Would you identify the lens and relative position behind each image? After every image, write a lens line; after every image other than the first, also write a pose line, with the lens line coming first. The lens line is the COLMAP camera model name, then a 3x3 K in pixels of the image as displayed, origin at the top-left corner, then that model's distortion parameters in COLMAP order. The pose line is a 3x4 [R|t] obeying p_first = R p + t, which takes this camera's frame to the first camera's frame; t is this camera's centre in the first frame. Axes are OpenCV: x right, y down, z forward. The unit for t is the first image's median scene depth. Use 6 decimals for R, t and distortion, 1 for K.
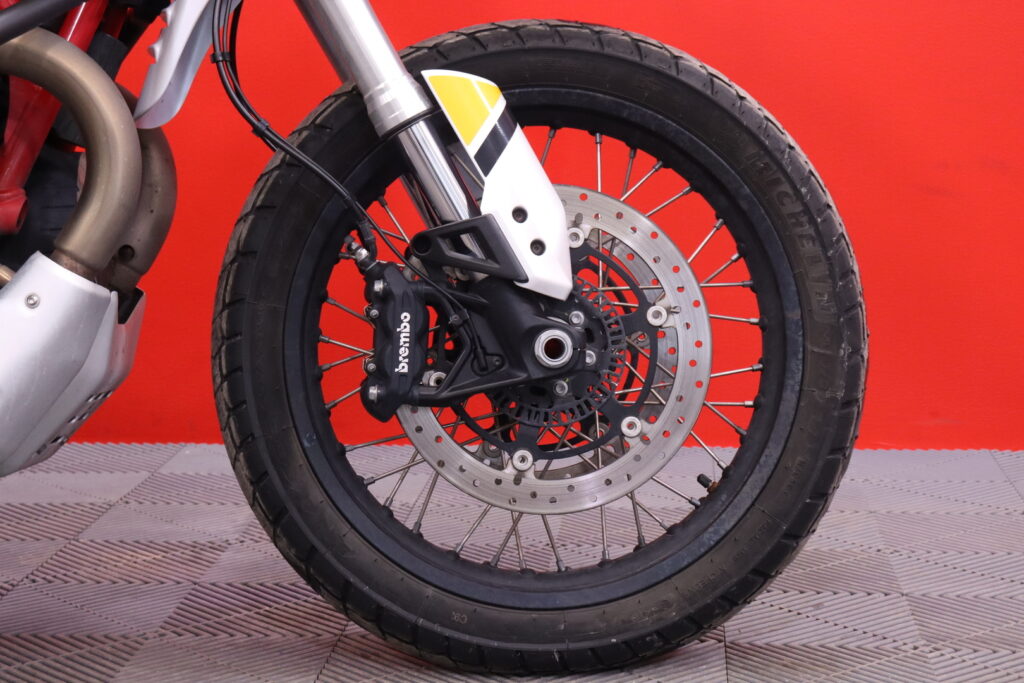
lens RADIAL K [[2095.9, 0, 512.0], [0, 2095.9, 341.5], [0, 0, 1]] dist [0.286382, -0.002465]
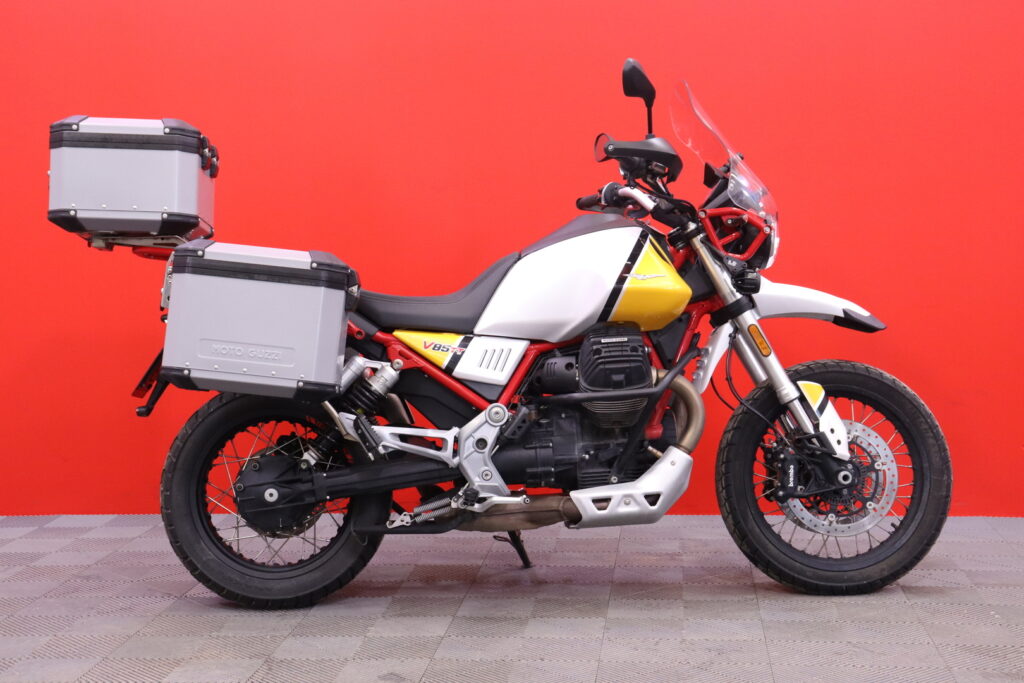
lens RADIAL K [[1672.9, 0, 512.0], [0, 1672.9, 341.5], [0, 0, 1]] dist [0.152247, 0.044706]
pose [[0.999878, -0.008705, -0.012993, -0.387907], [0.007898, 0.998112, -0.060911, -0.044230], [0.013498, 0.060801, 0.998059, -1.262564]]
